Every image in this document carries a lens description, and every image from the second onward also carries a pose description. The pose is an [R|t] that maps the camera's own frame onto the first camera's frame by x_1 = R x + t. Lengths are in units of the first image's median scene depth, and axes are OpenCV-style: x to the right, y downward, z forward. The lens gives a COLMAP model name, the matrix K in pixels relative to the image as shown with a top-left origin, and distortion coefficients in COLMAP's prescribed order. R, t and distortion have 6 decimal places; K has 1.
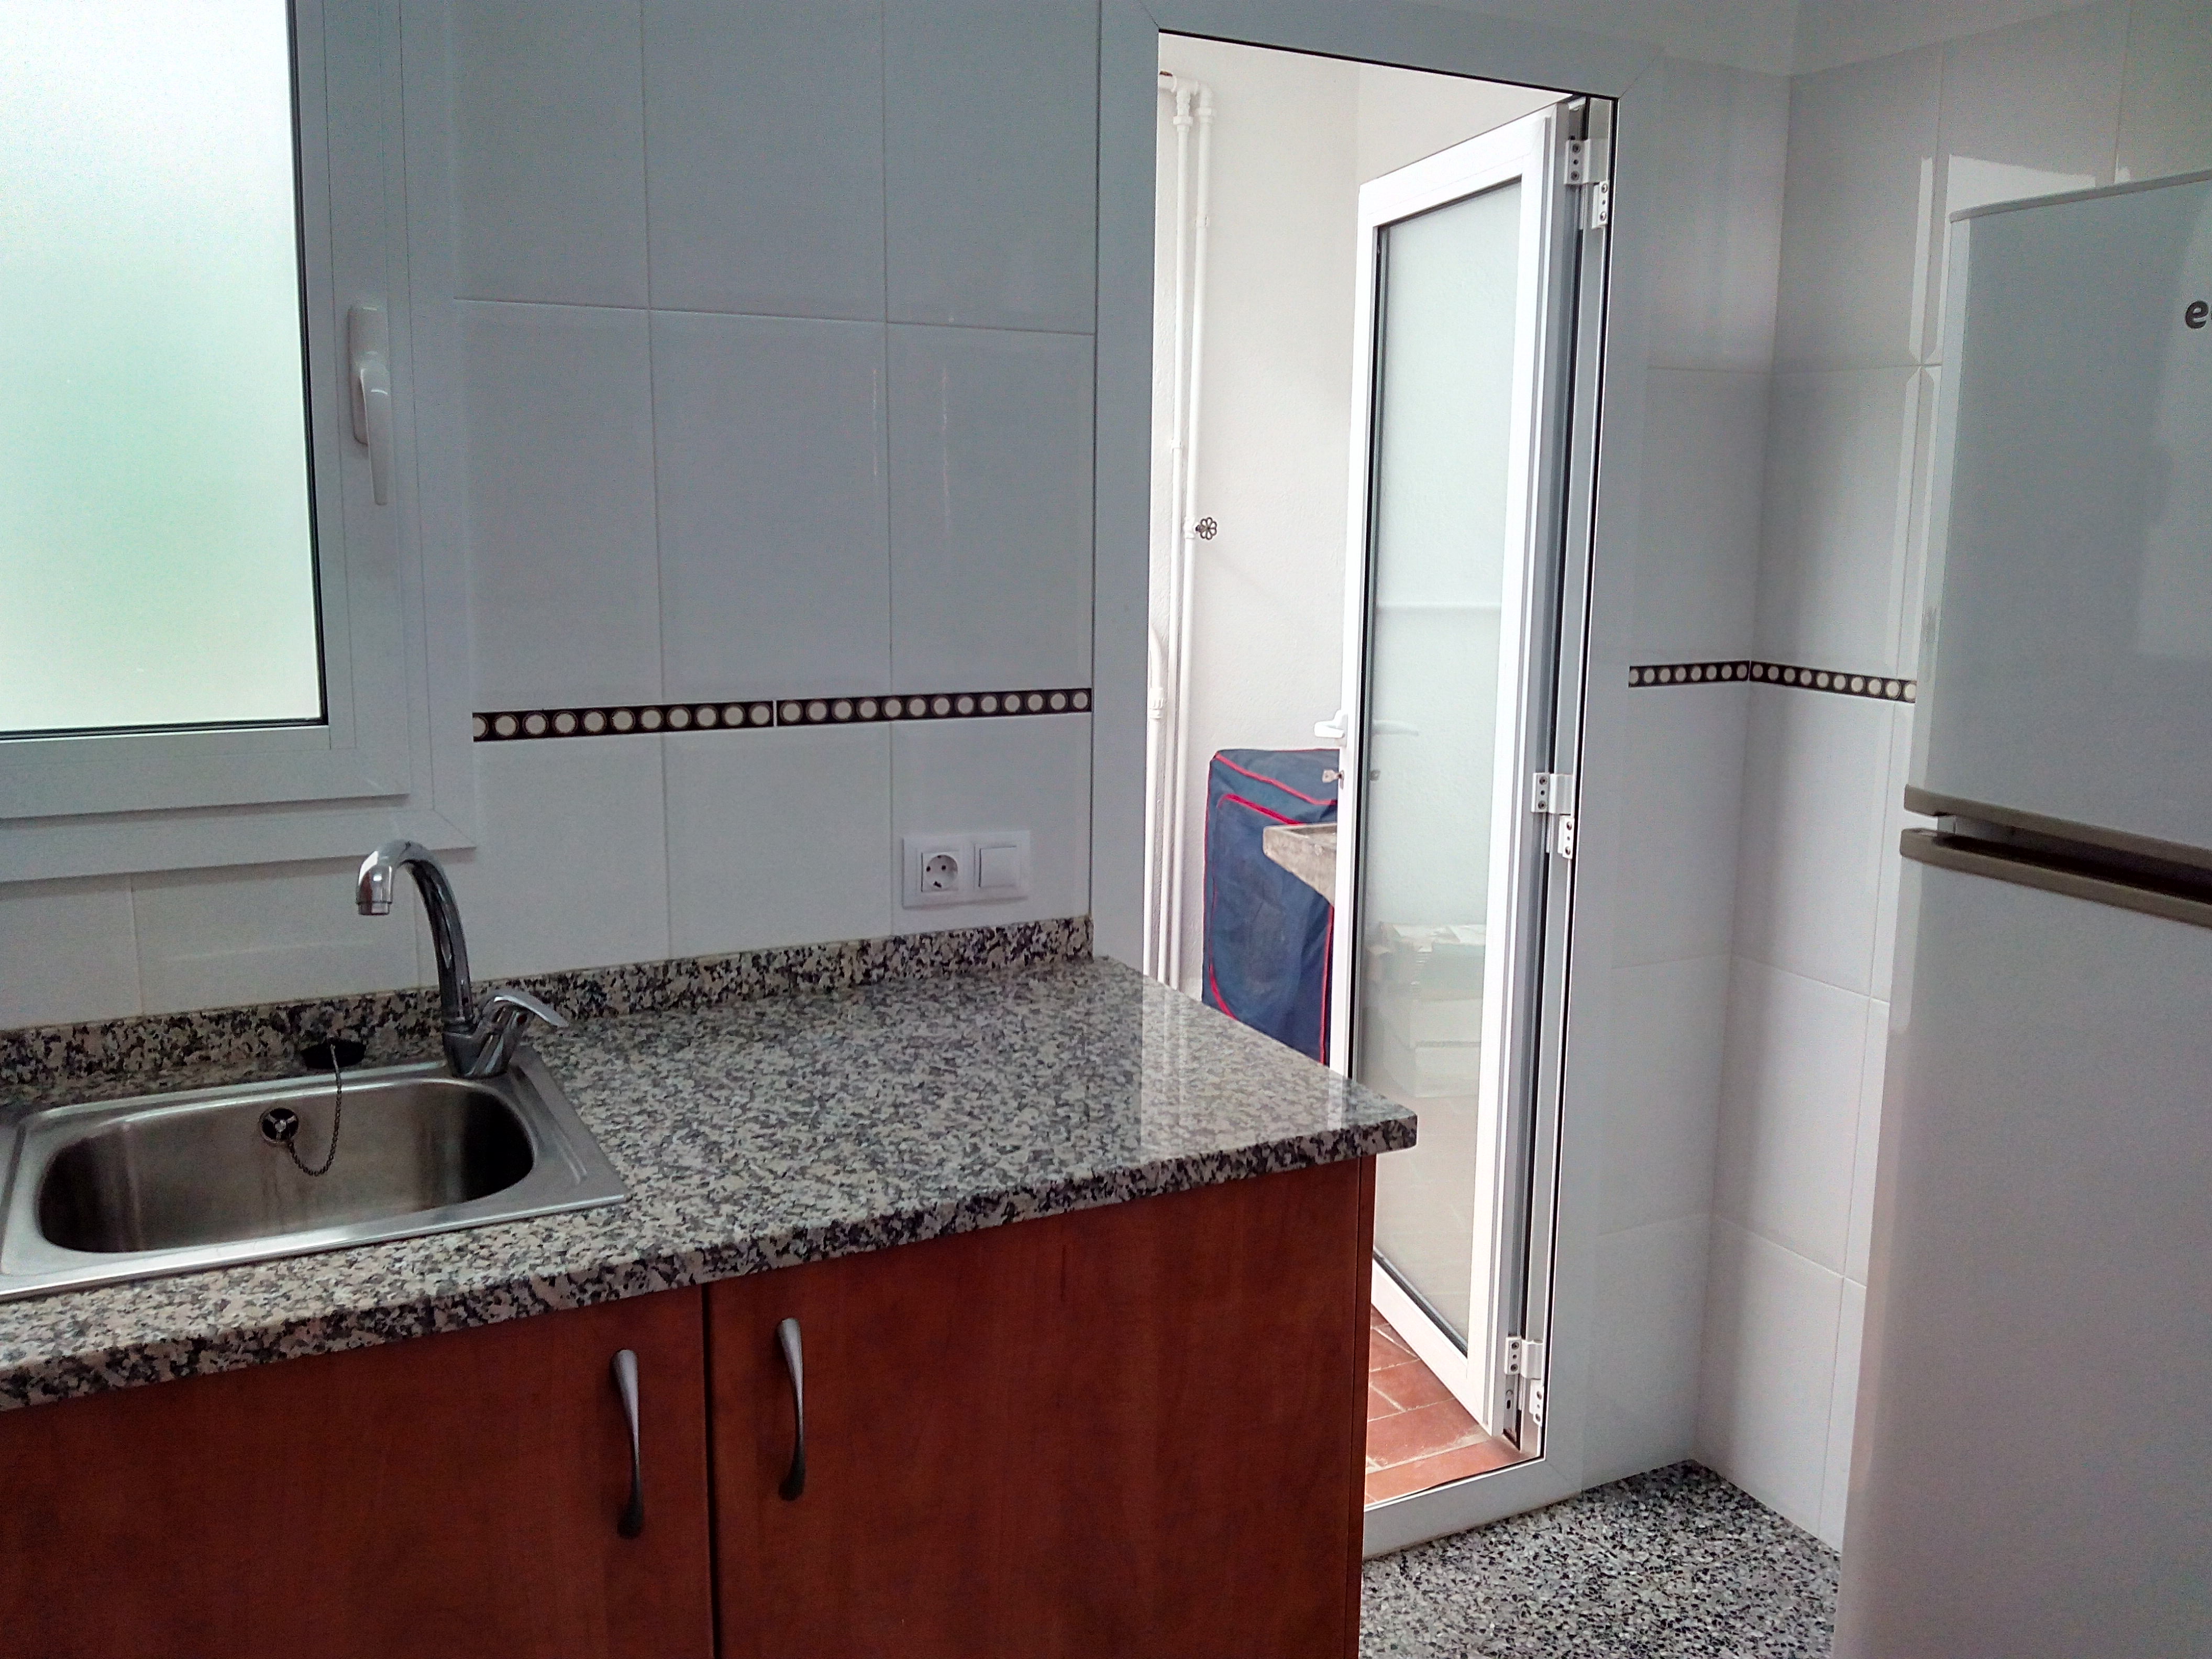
lens RADIAL K [[1767.9, 0, 1106.0], [0, 1767.9, 786.7], [0, 0, 1]] dist [0.001093, -0.107877]
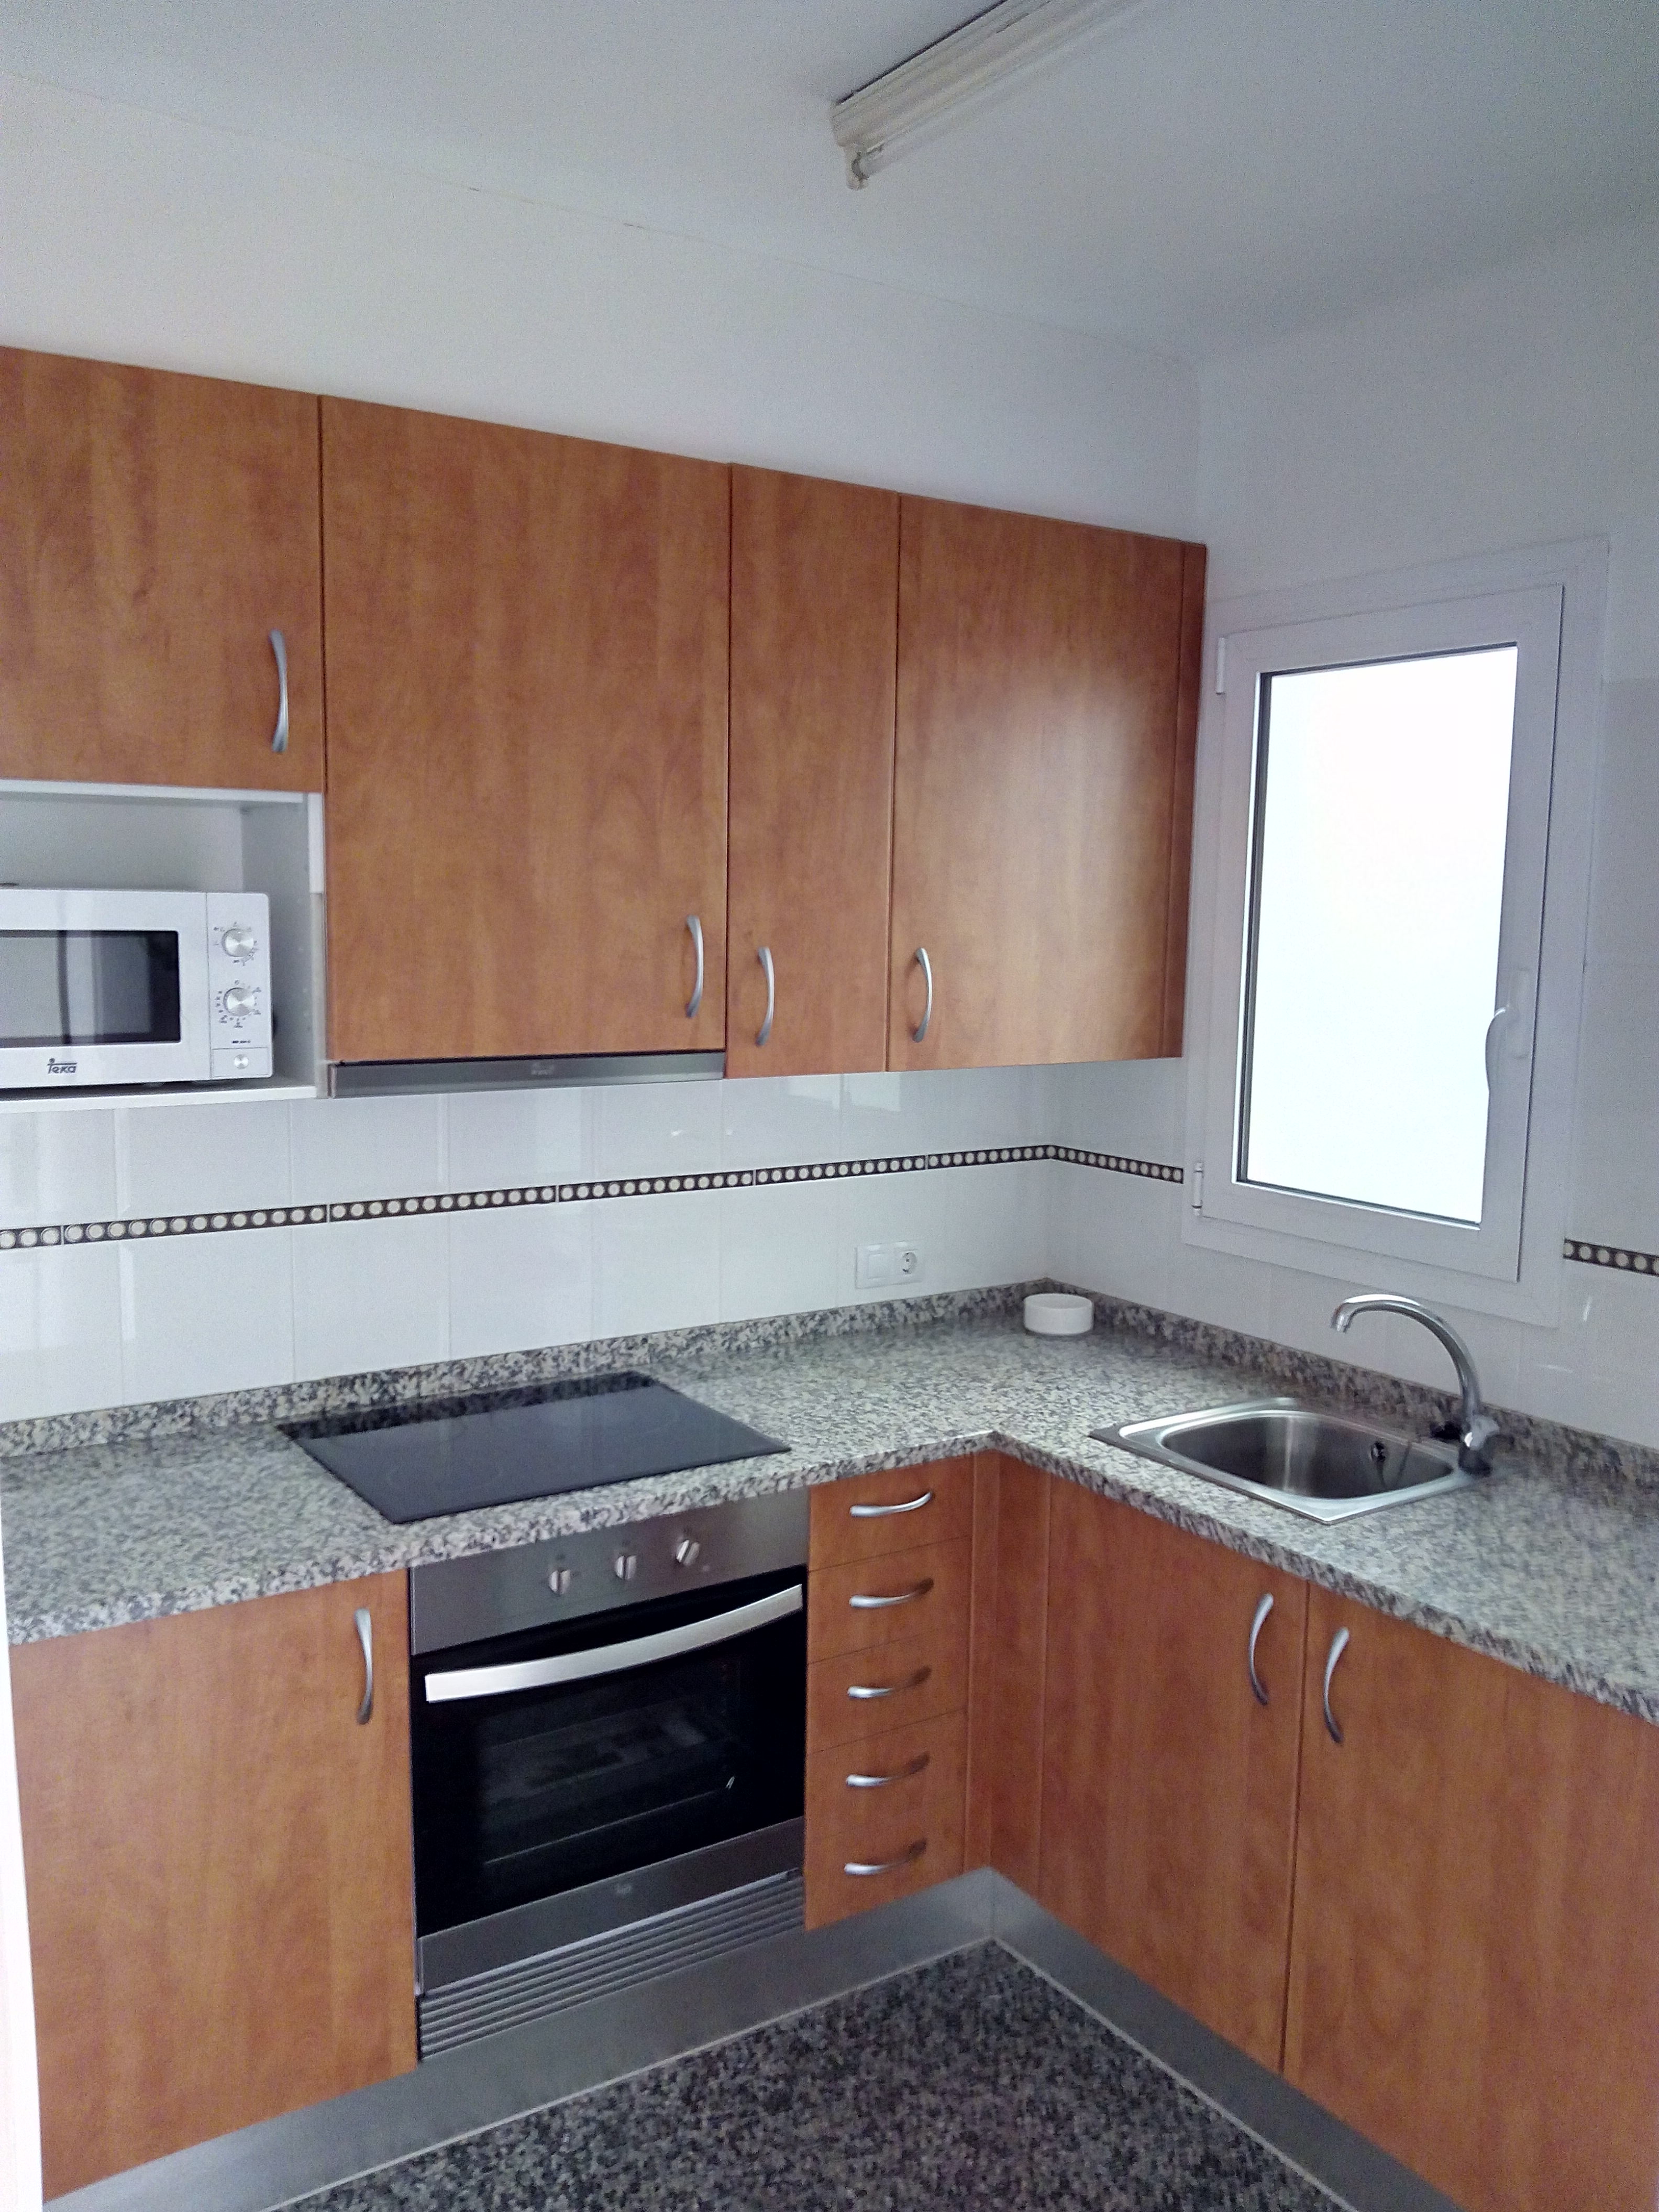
lens RADIAL K [[1850.9, 0, 829.5], [0, 1850.9, 1106.0], [0, 0, 1]] dist [-0.004696, -0.008686]
pose [[0.097011, 0.109558, -0.989235, 1.333030], [-0.169323, 0.981251, 0.092068, -0.230945], [0.980774, 0.158569, 0.113743, 0.262018]]
